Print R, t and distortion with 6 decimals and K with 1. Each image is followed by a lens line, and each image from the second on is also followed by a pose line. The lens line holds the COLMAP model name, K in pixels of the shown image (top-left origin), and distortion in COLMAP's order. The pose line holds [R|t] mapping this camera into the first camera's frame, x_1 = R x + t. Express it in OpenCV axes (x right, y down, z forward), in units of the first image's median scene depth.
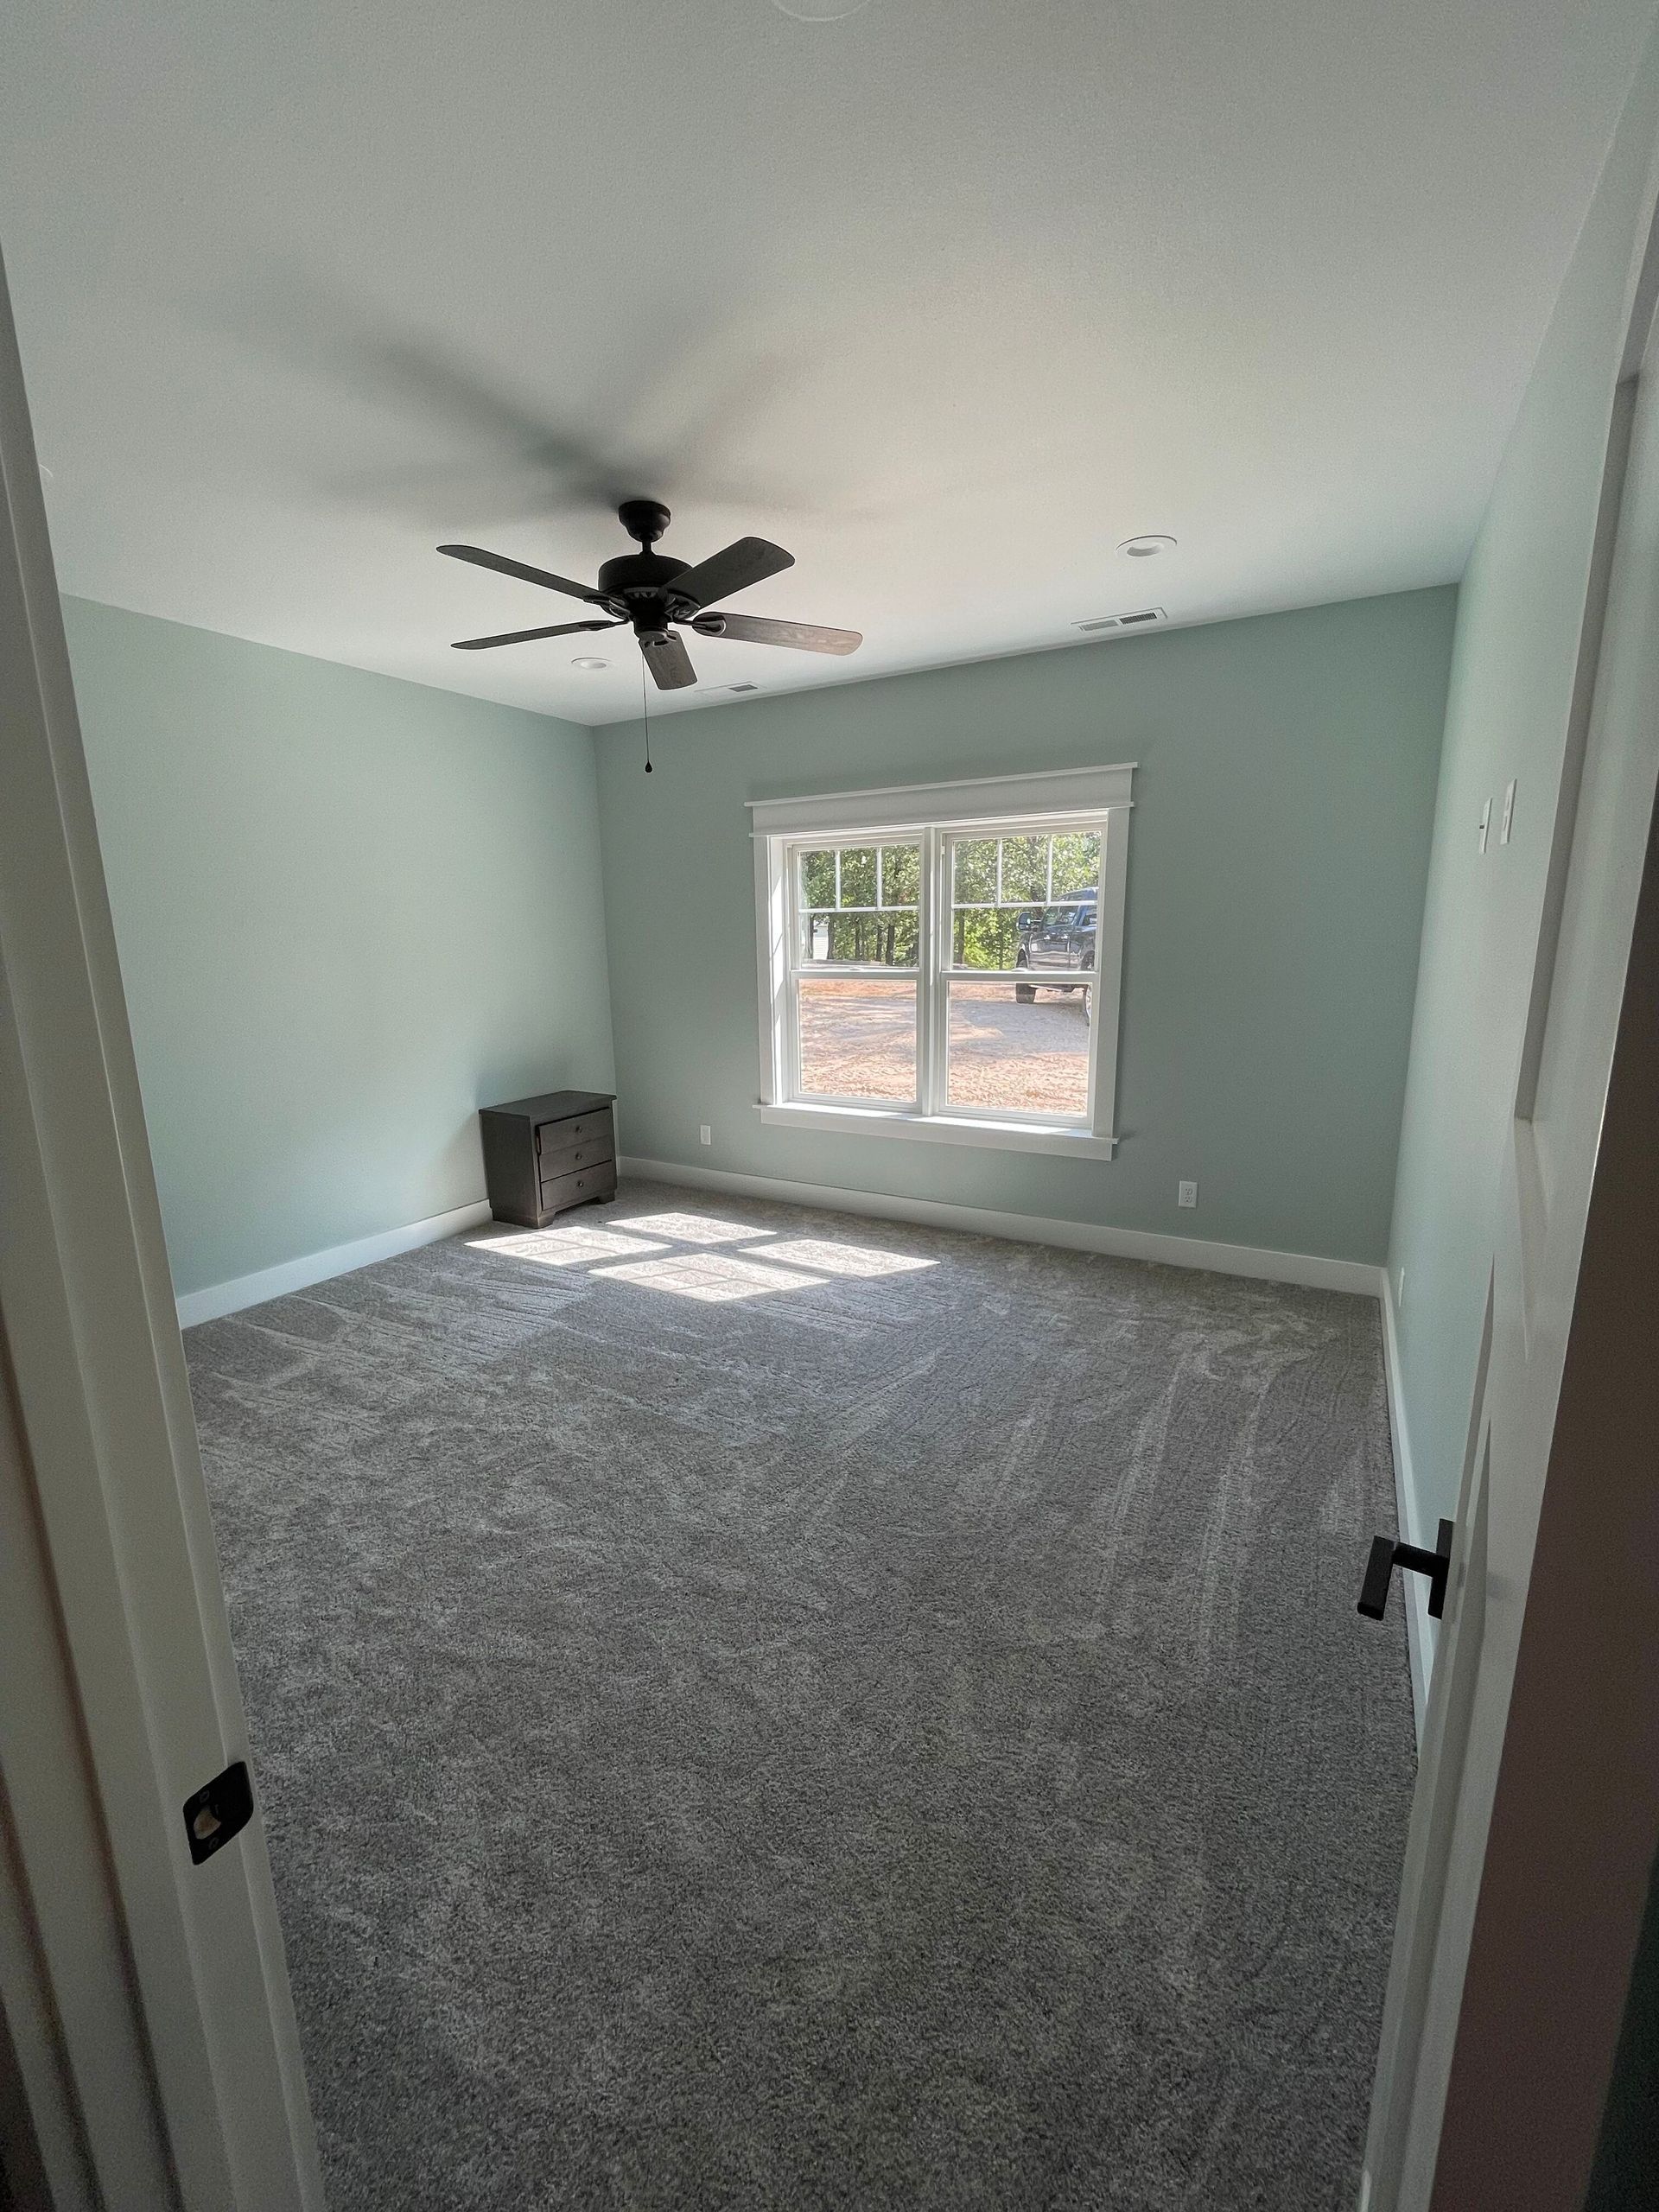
lens RADIAL K [[895.1, 0, 829.9], [0, 895.1, 1104.7], [0, 0, 1]] dist [-0.002307, 0.000216]
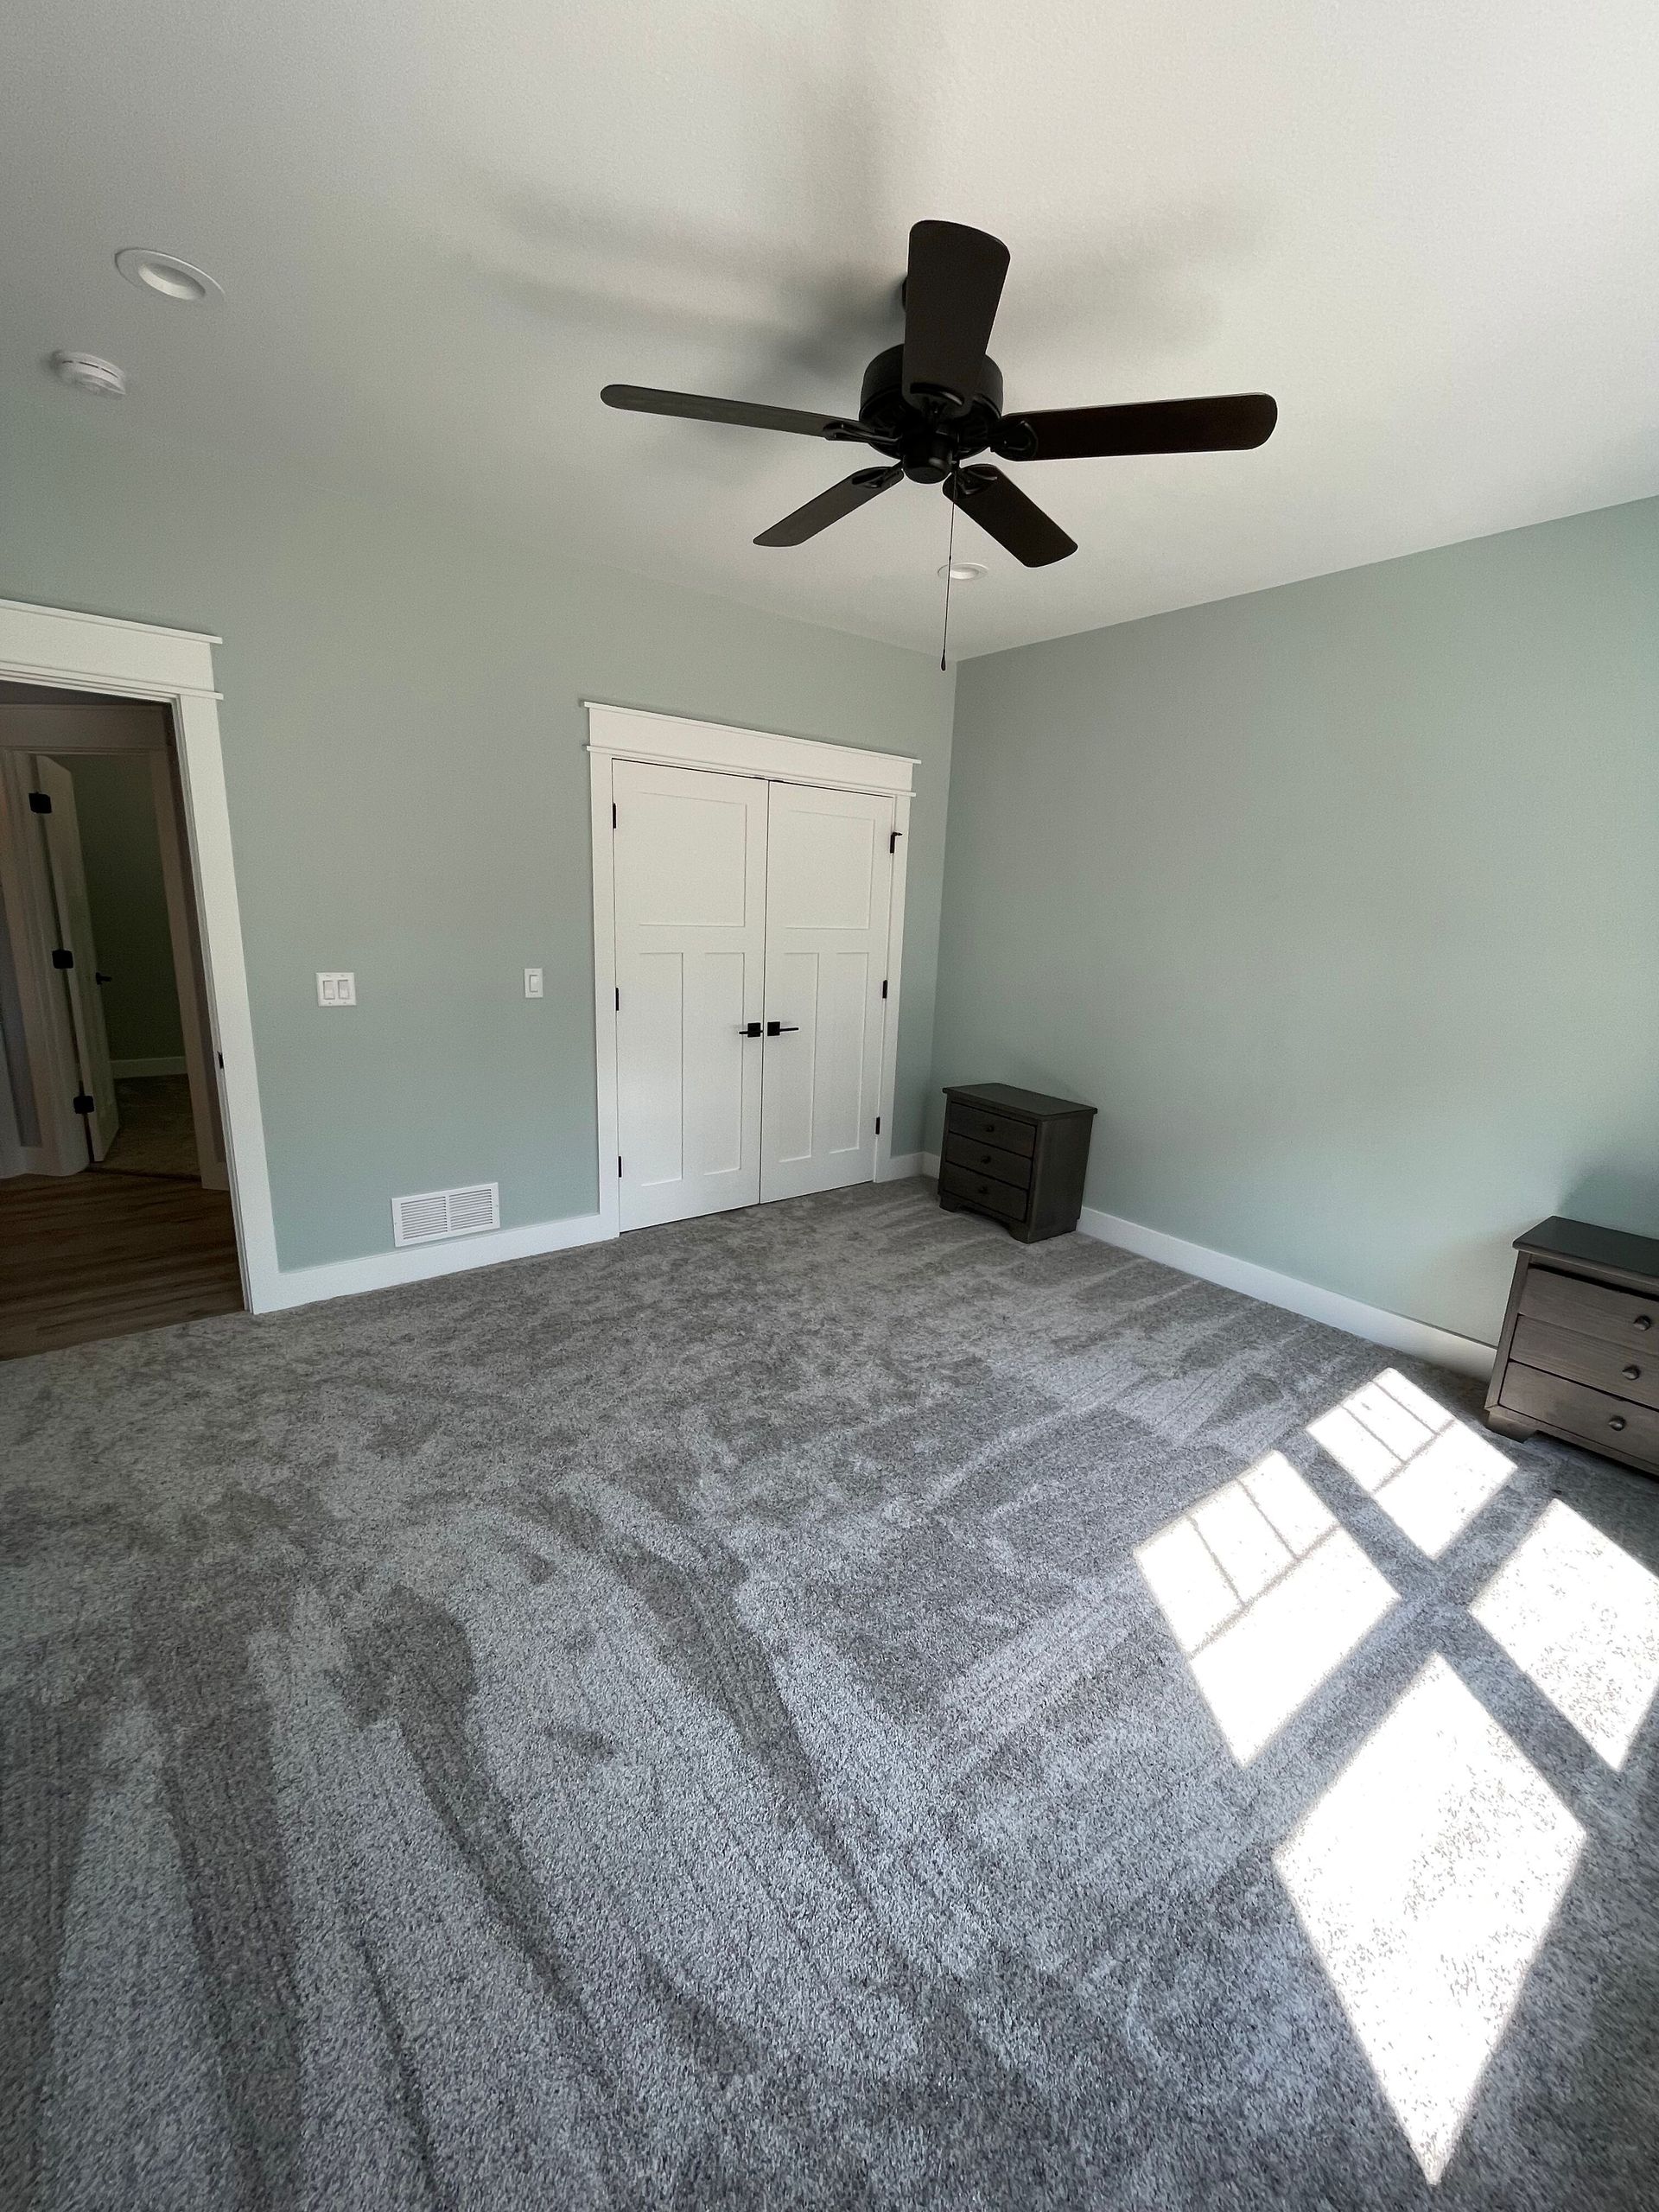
lens RADIAL K [[895.1, 0, 829.0], [0, 895.1, 1103.5], [0, 0, 1]] dist [-0.002307, 0.000216]
pose [[-0.372492, 0.208703, -0.904264, 0.366435], [-0.212651, 0.929265, 0.302070, -0.164665], [0.903343, 0.304812, -0.301763, 0.824970]]
